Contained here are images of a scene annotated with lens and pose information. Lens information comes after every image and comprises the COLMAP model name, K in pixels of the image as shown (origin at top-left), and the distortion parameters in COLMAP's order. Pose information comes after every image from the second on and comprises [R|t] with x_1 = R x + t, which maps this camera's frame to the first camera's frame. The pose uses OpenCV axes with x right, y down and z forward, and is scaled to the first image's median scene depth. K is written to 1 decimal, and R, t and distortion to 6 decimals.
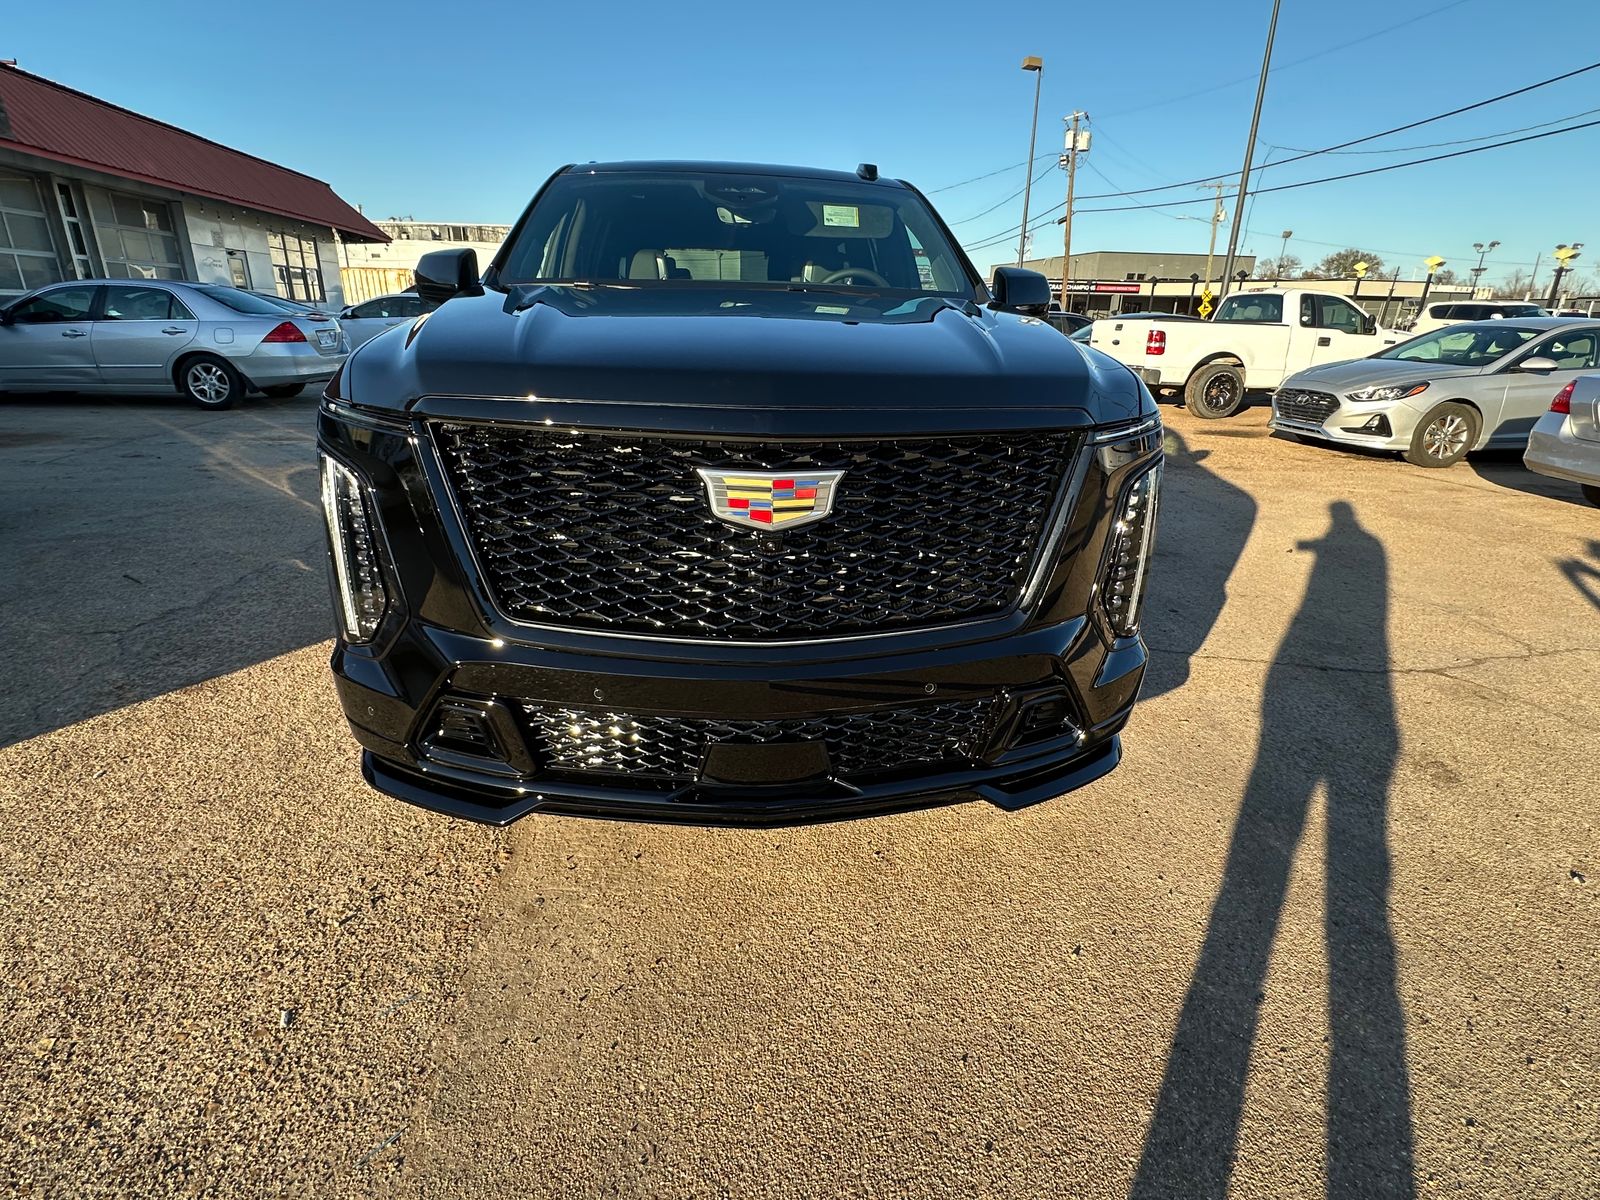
lens RADIAL K [[798.1, 0, 792.7], [0, 798.1, 604.4], [0, 0, 1]] dist [-0.006916, 0.002067]
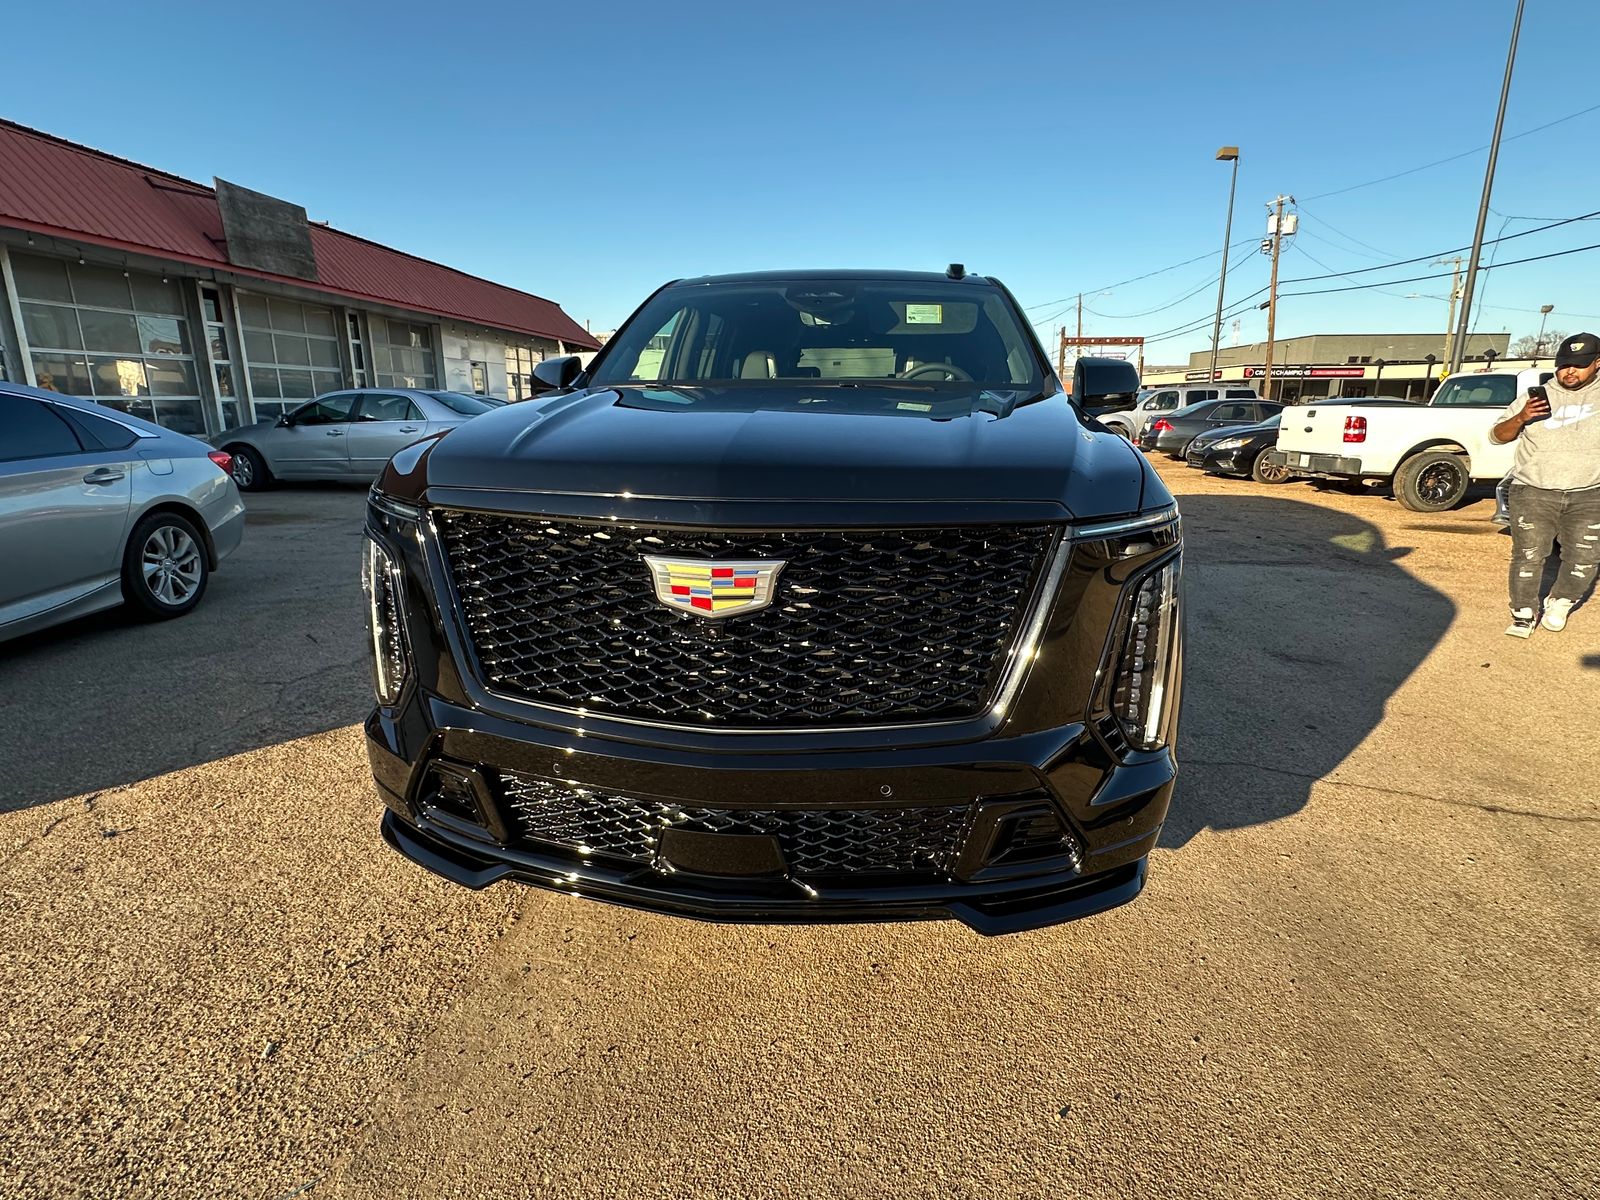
lens RADIAL K [[798.1, 0, 797.7], [0, 798.1, 602.2], [0, 0, 1]] dist [-0.006916, 0.002067]
pose [[0.975880, 0.034363, -0.215587, 0.215849], [-0.057781, 0.992972, -0.103282, -0.010195], [0.210522, 0.113248, 0.971007, 0.027306]]
